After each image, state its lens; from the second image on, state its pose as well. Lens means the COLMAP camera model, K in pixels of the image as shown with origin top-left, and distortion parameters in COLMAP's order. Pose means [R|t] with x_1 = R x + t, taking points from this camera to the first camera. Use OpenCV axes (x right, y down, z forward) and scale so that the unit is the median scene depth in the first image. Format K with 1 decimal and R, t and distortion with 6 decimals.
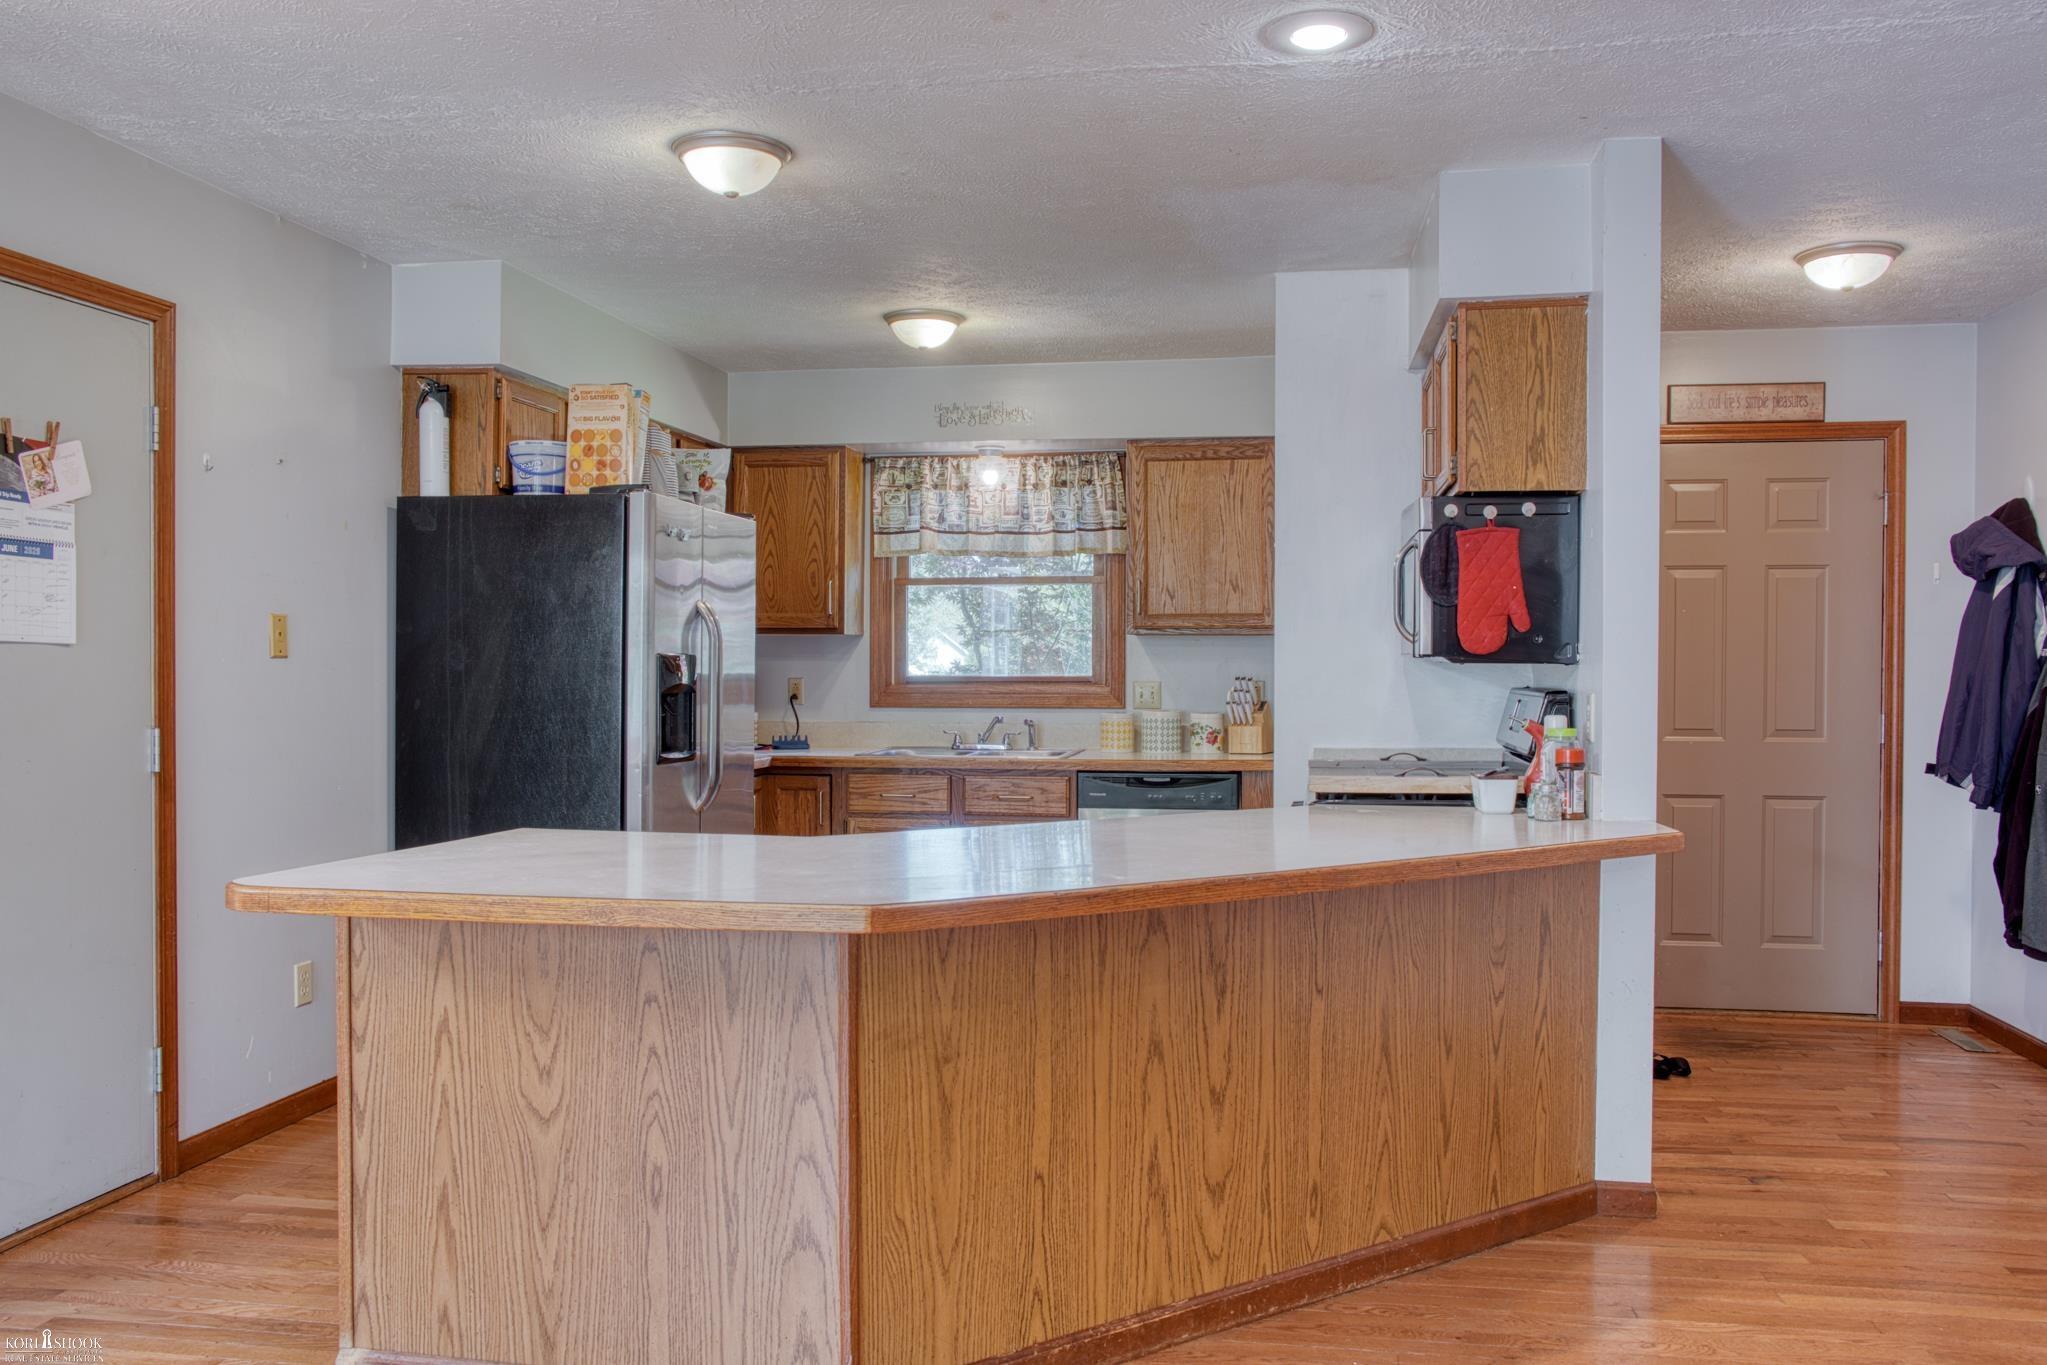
lens RADIAL K [[1596.1, 0, 1036.4], [0, 1596.1, 684.0], [0, 0, 1]] dist [-0.074721, 0.068975]
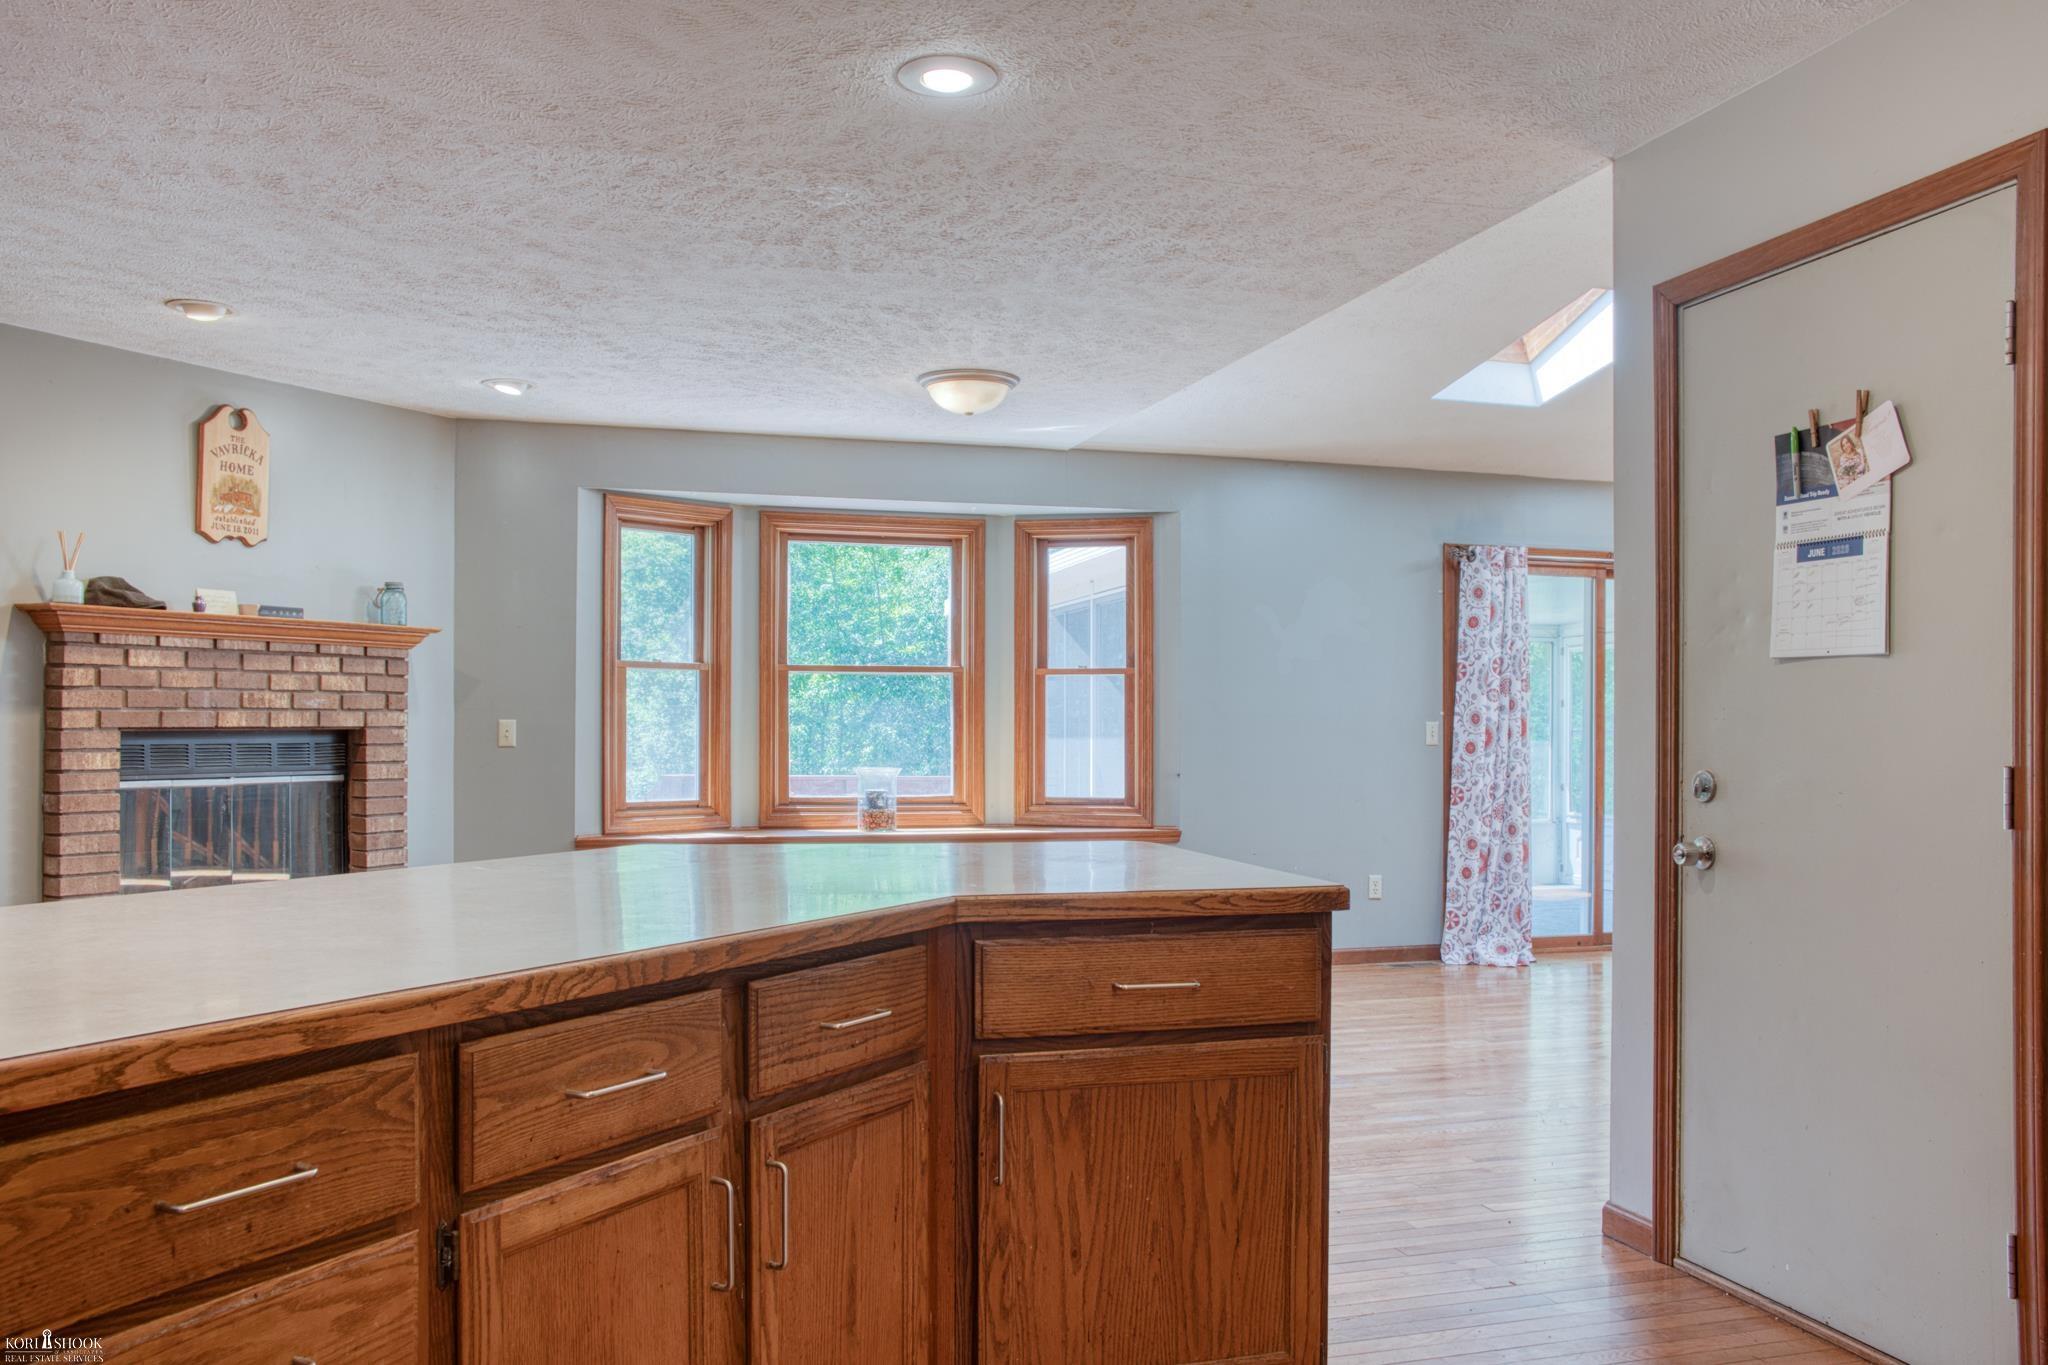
lens RADIAL K [[1596.9, 0, 1024.6], [0, 1596.9, 694.8], [0, 0, 1]] dist [-0.074721, 0.068975]
pose [[-0.896472, -0.016846, -0.442779, 0.129169], [-0.010856, 0.999812, -0.016060, 0.012490], [0.442967, -0.009591, -0.896487, 1.378092]]
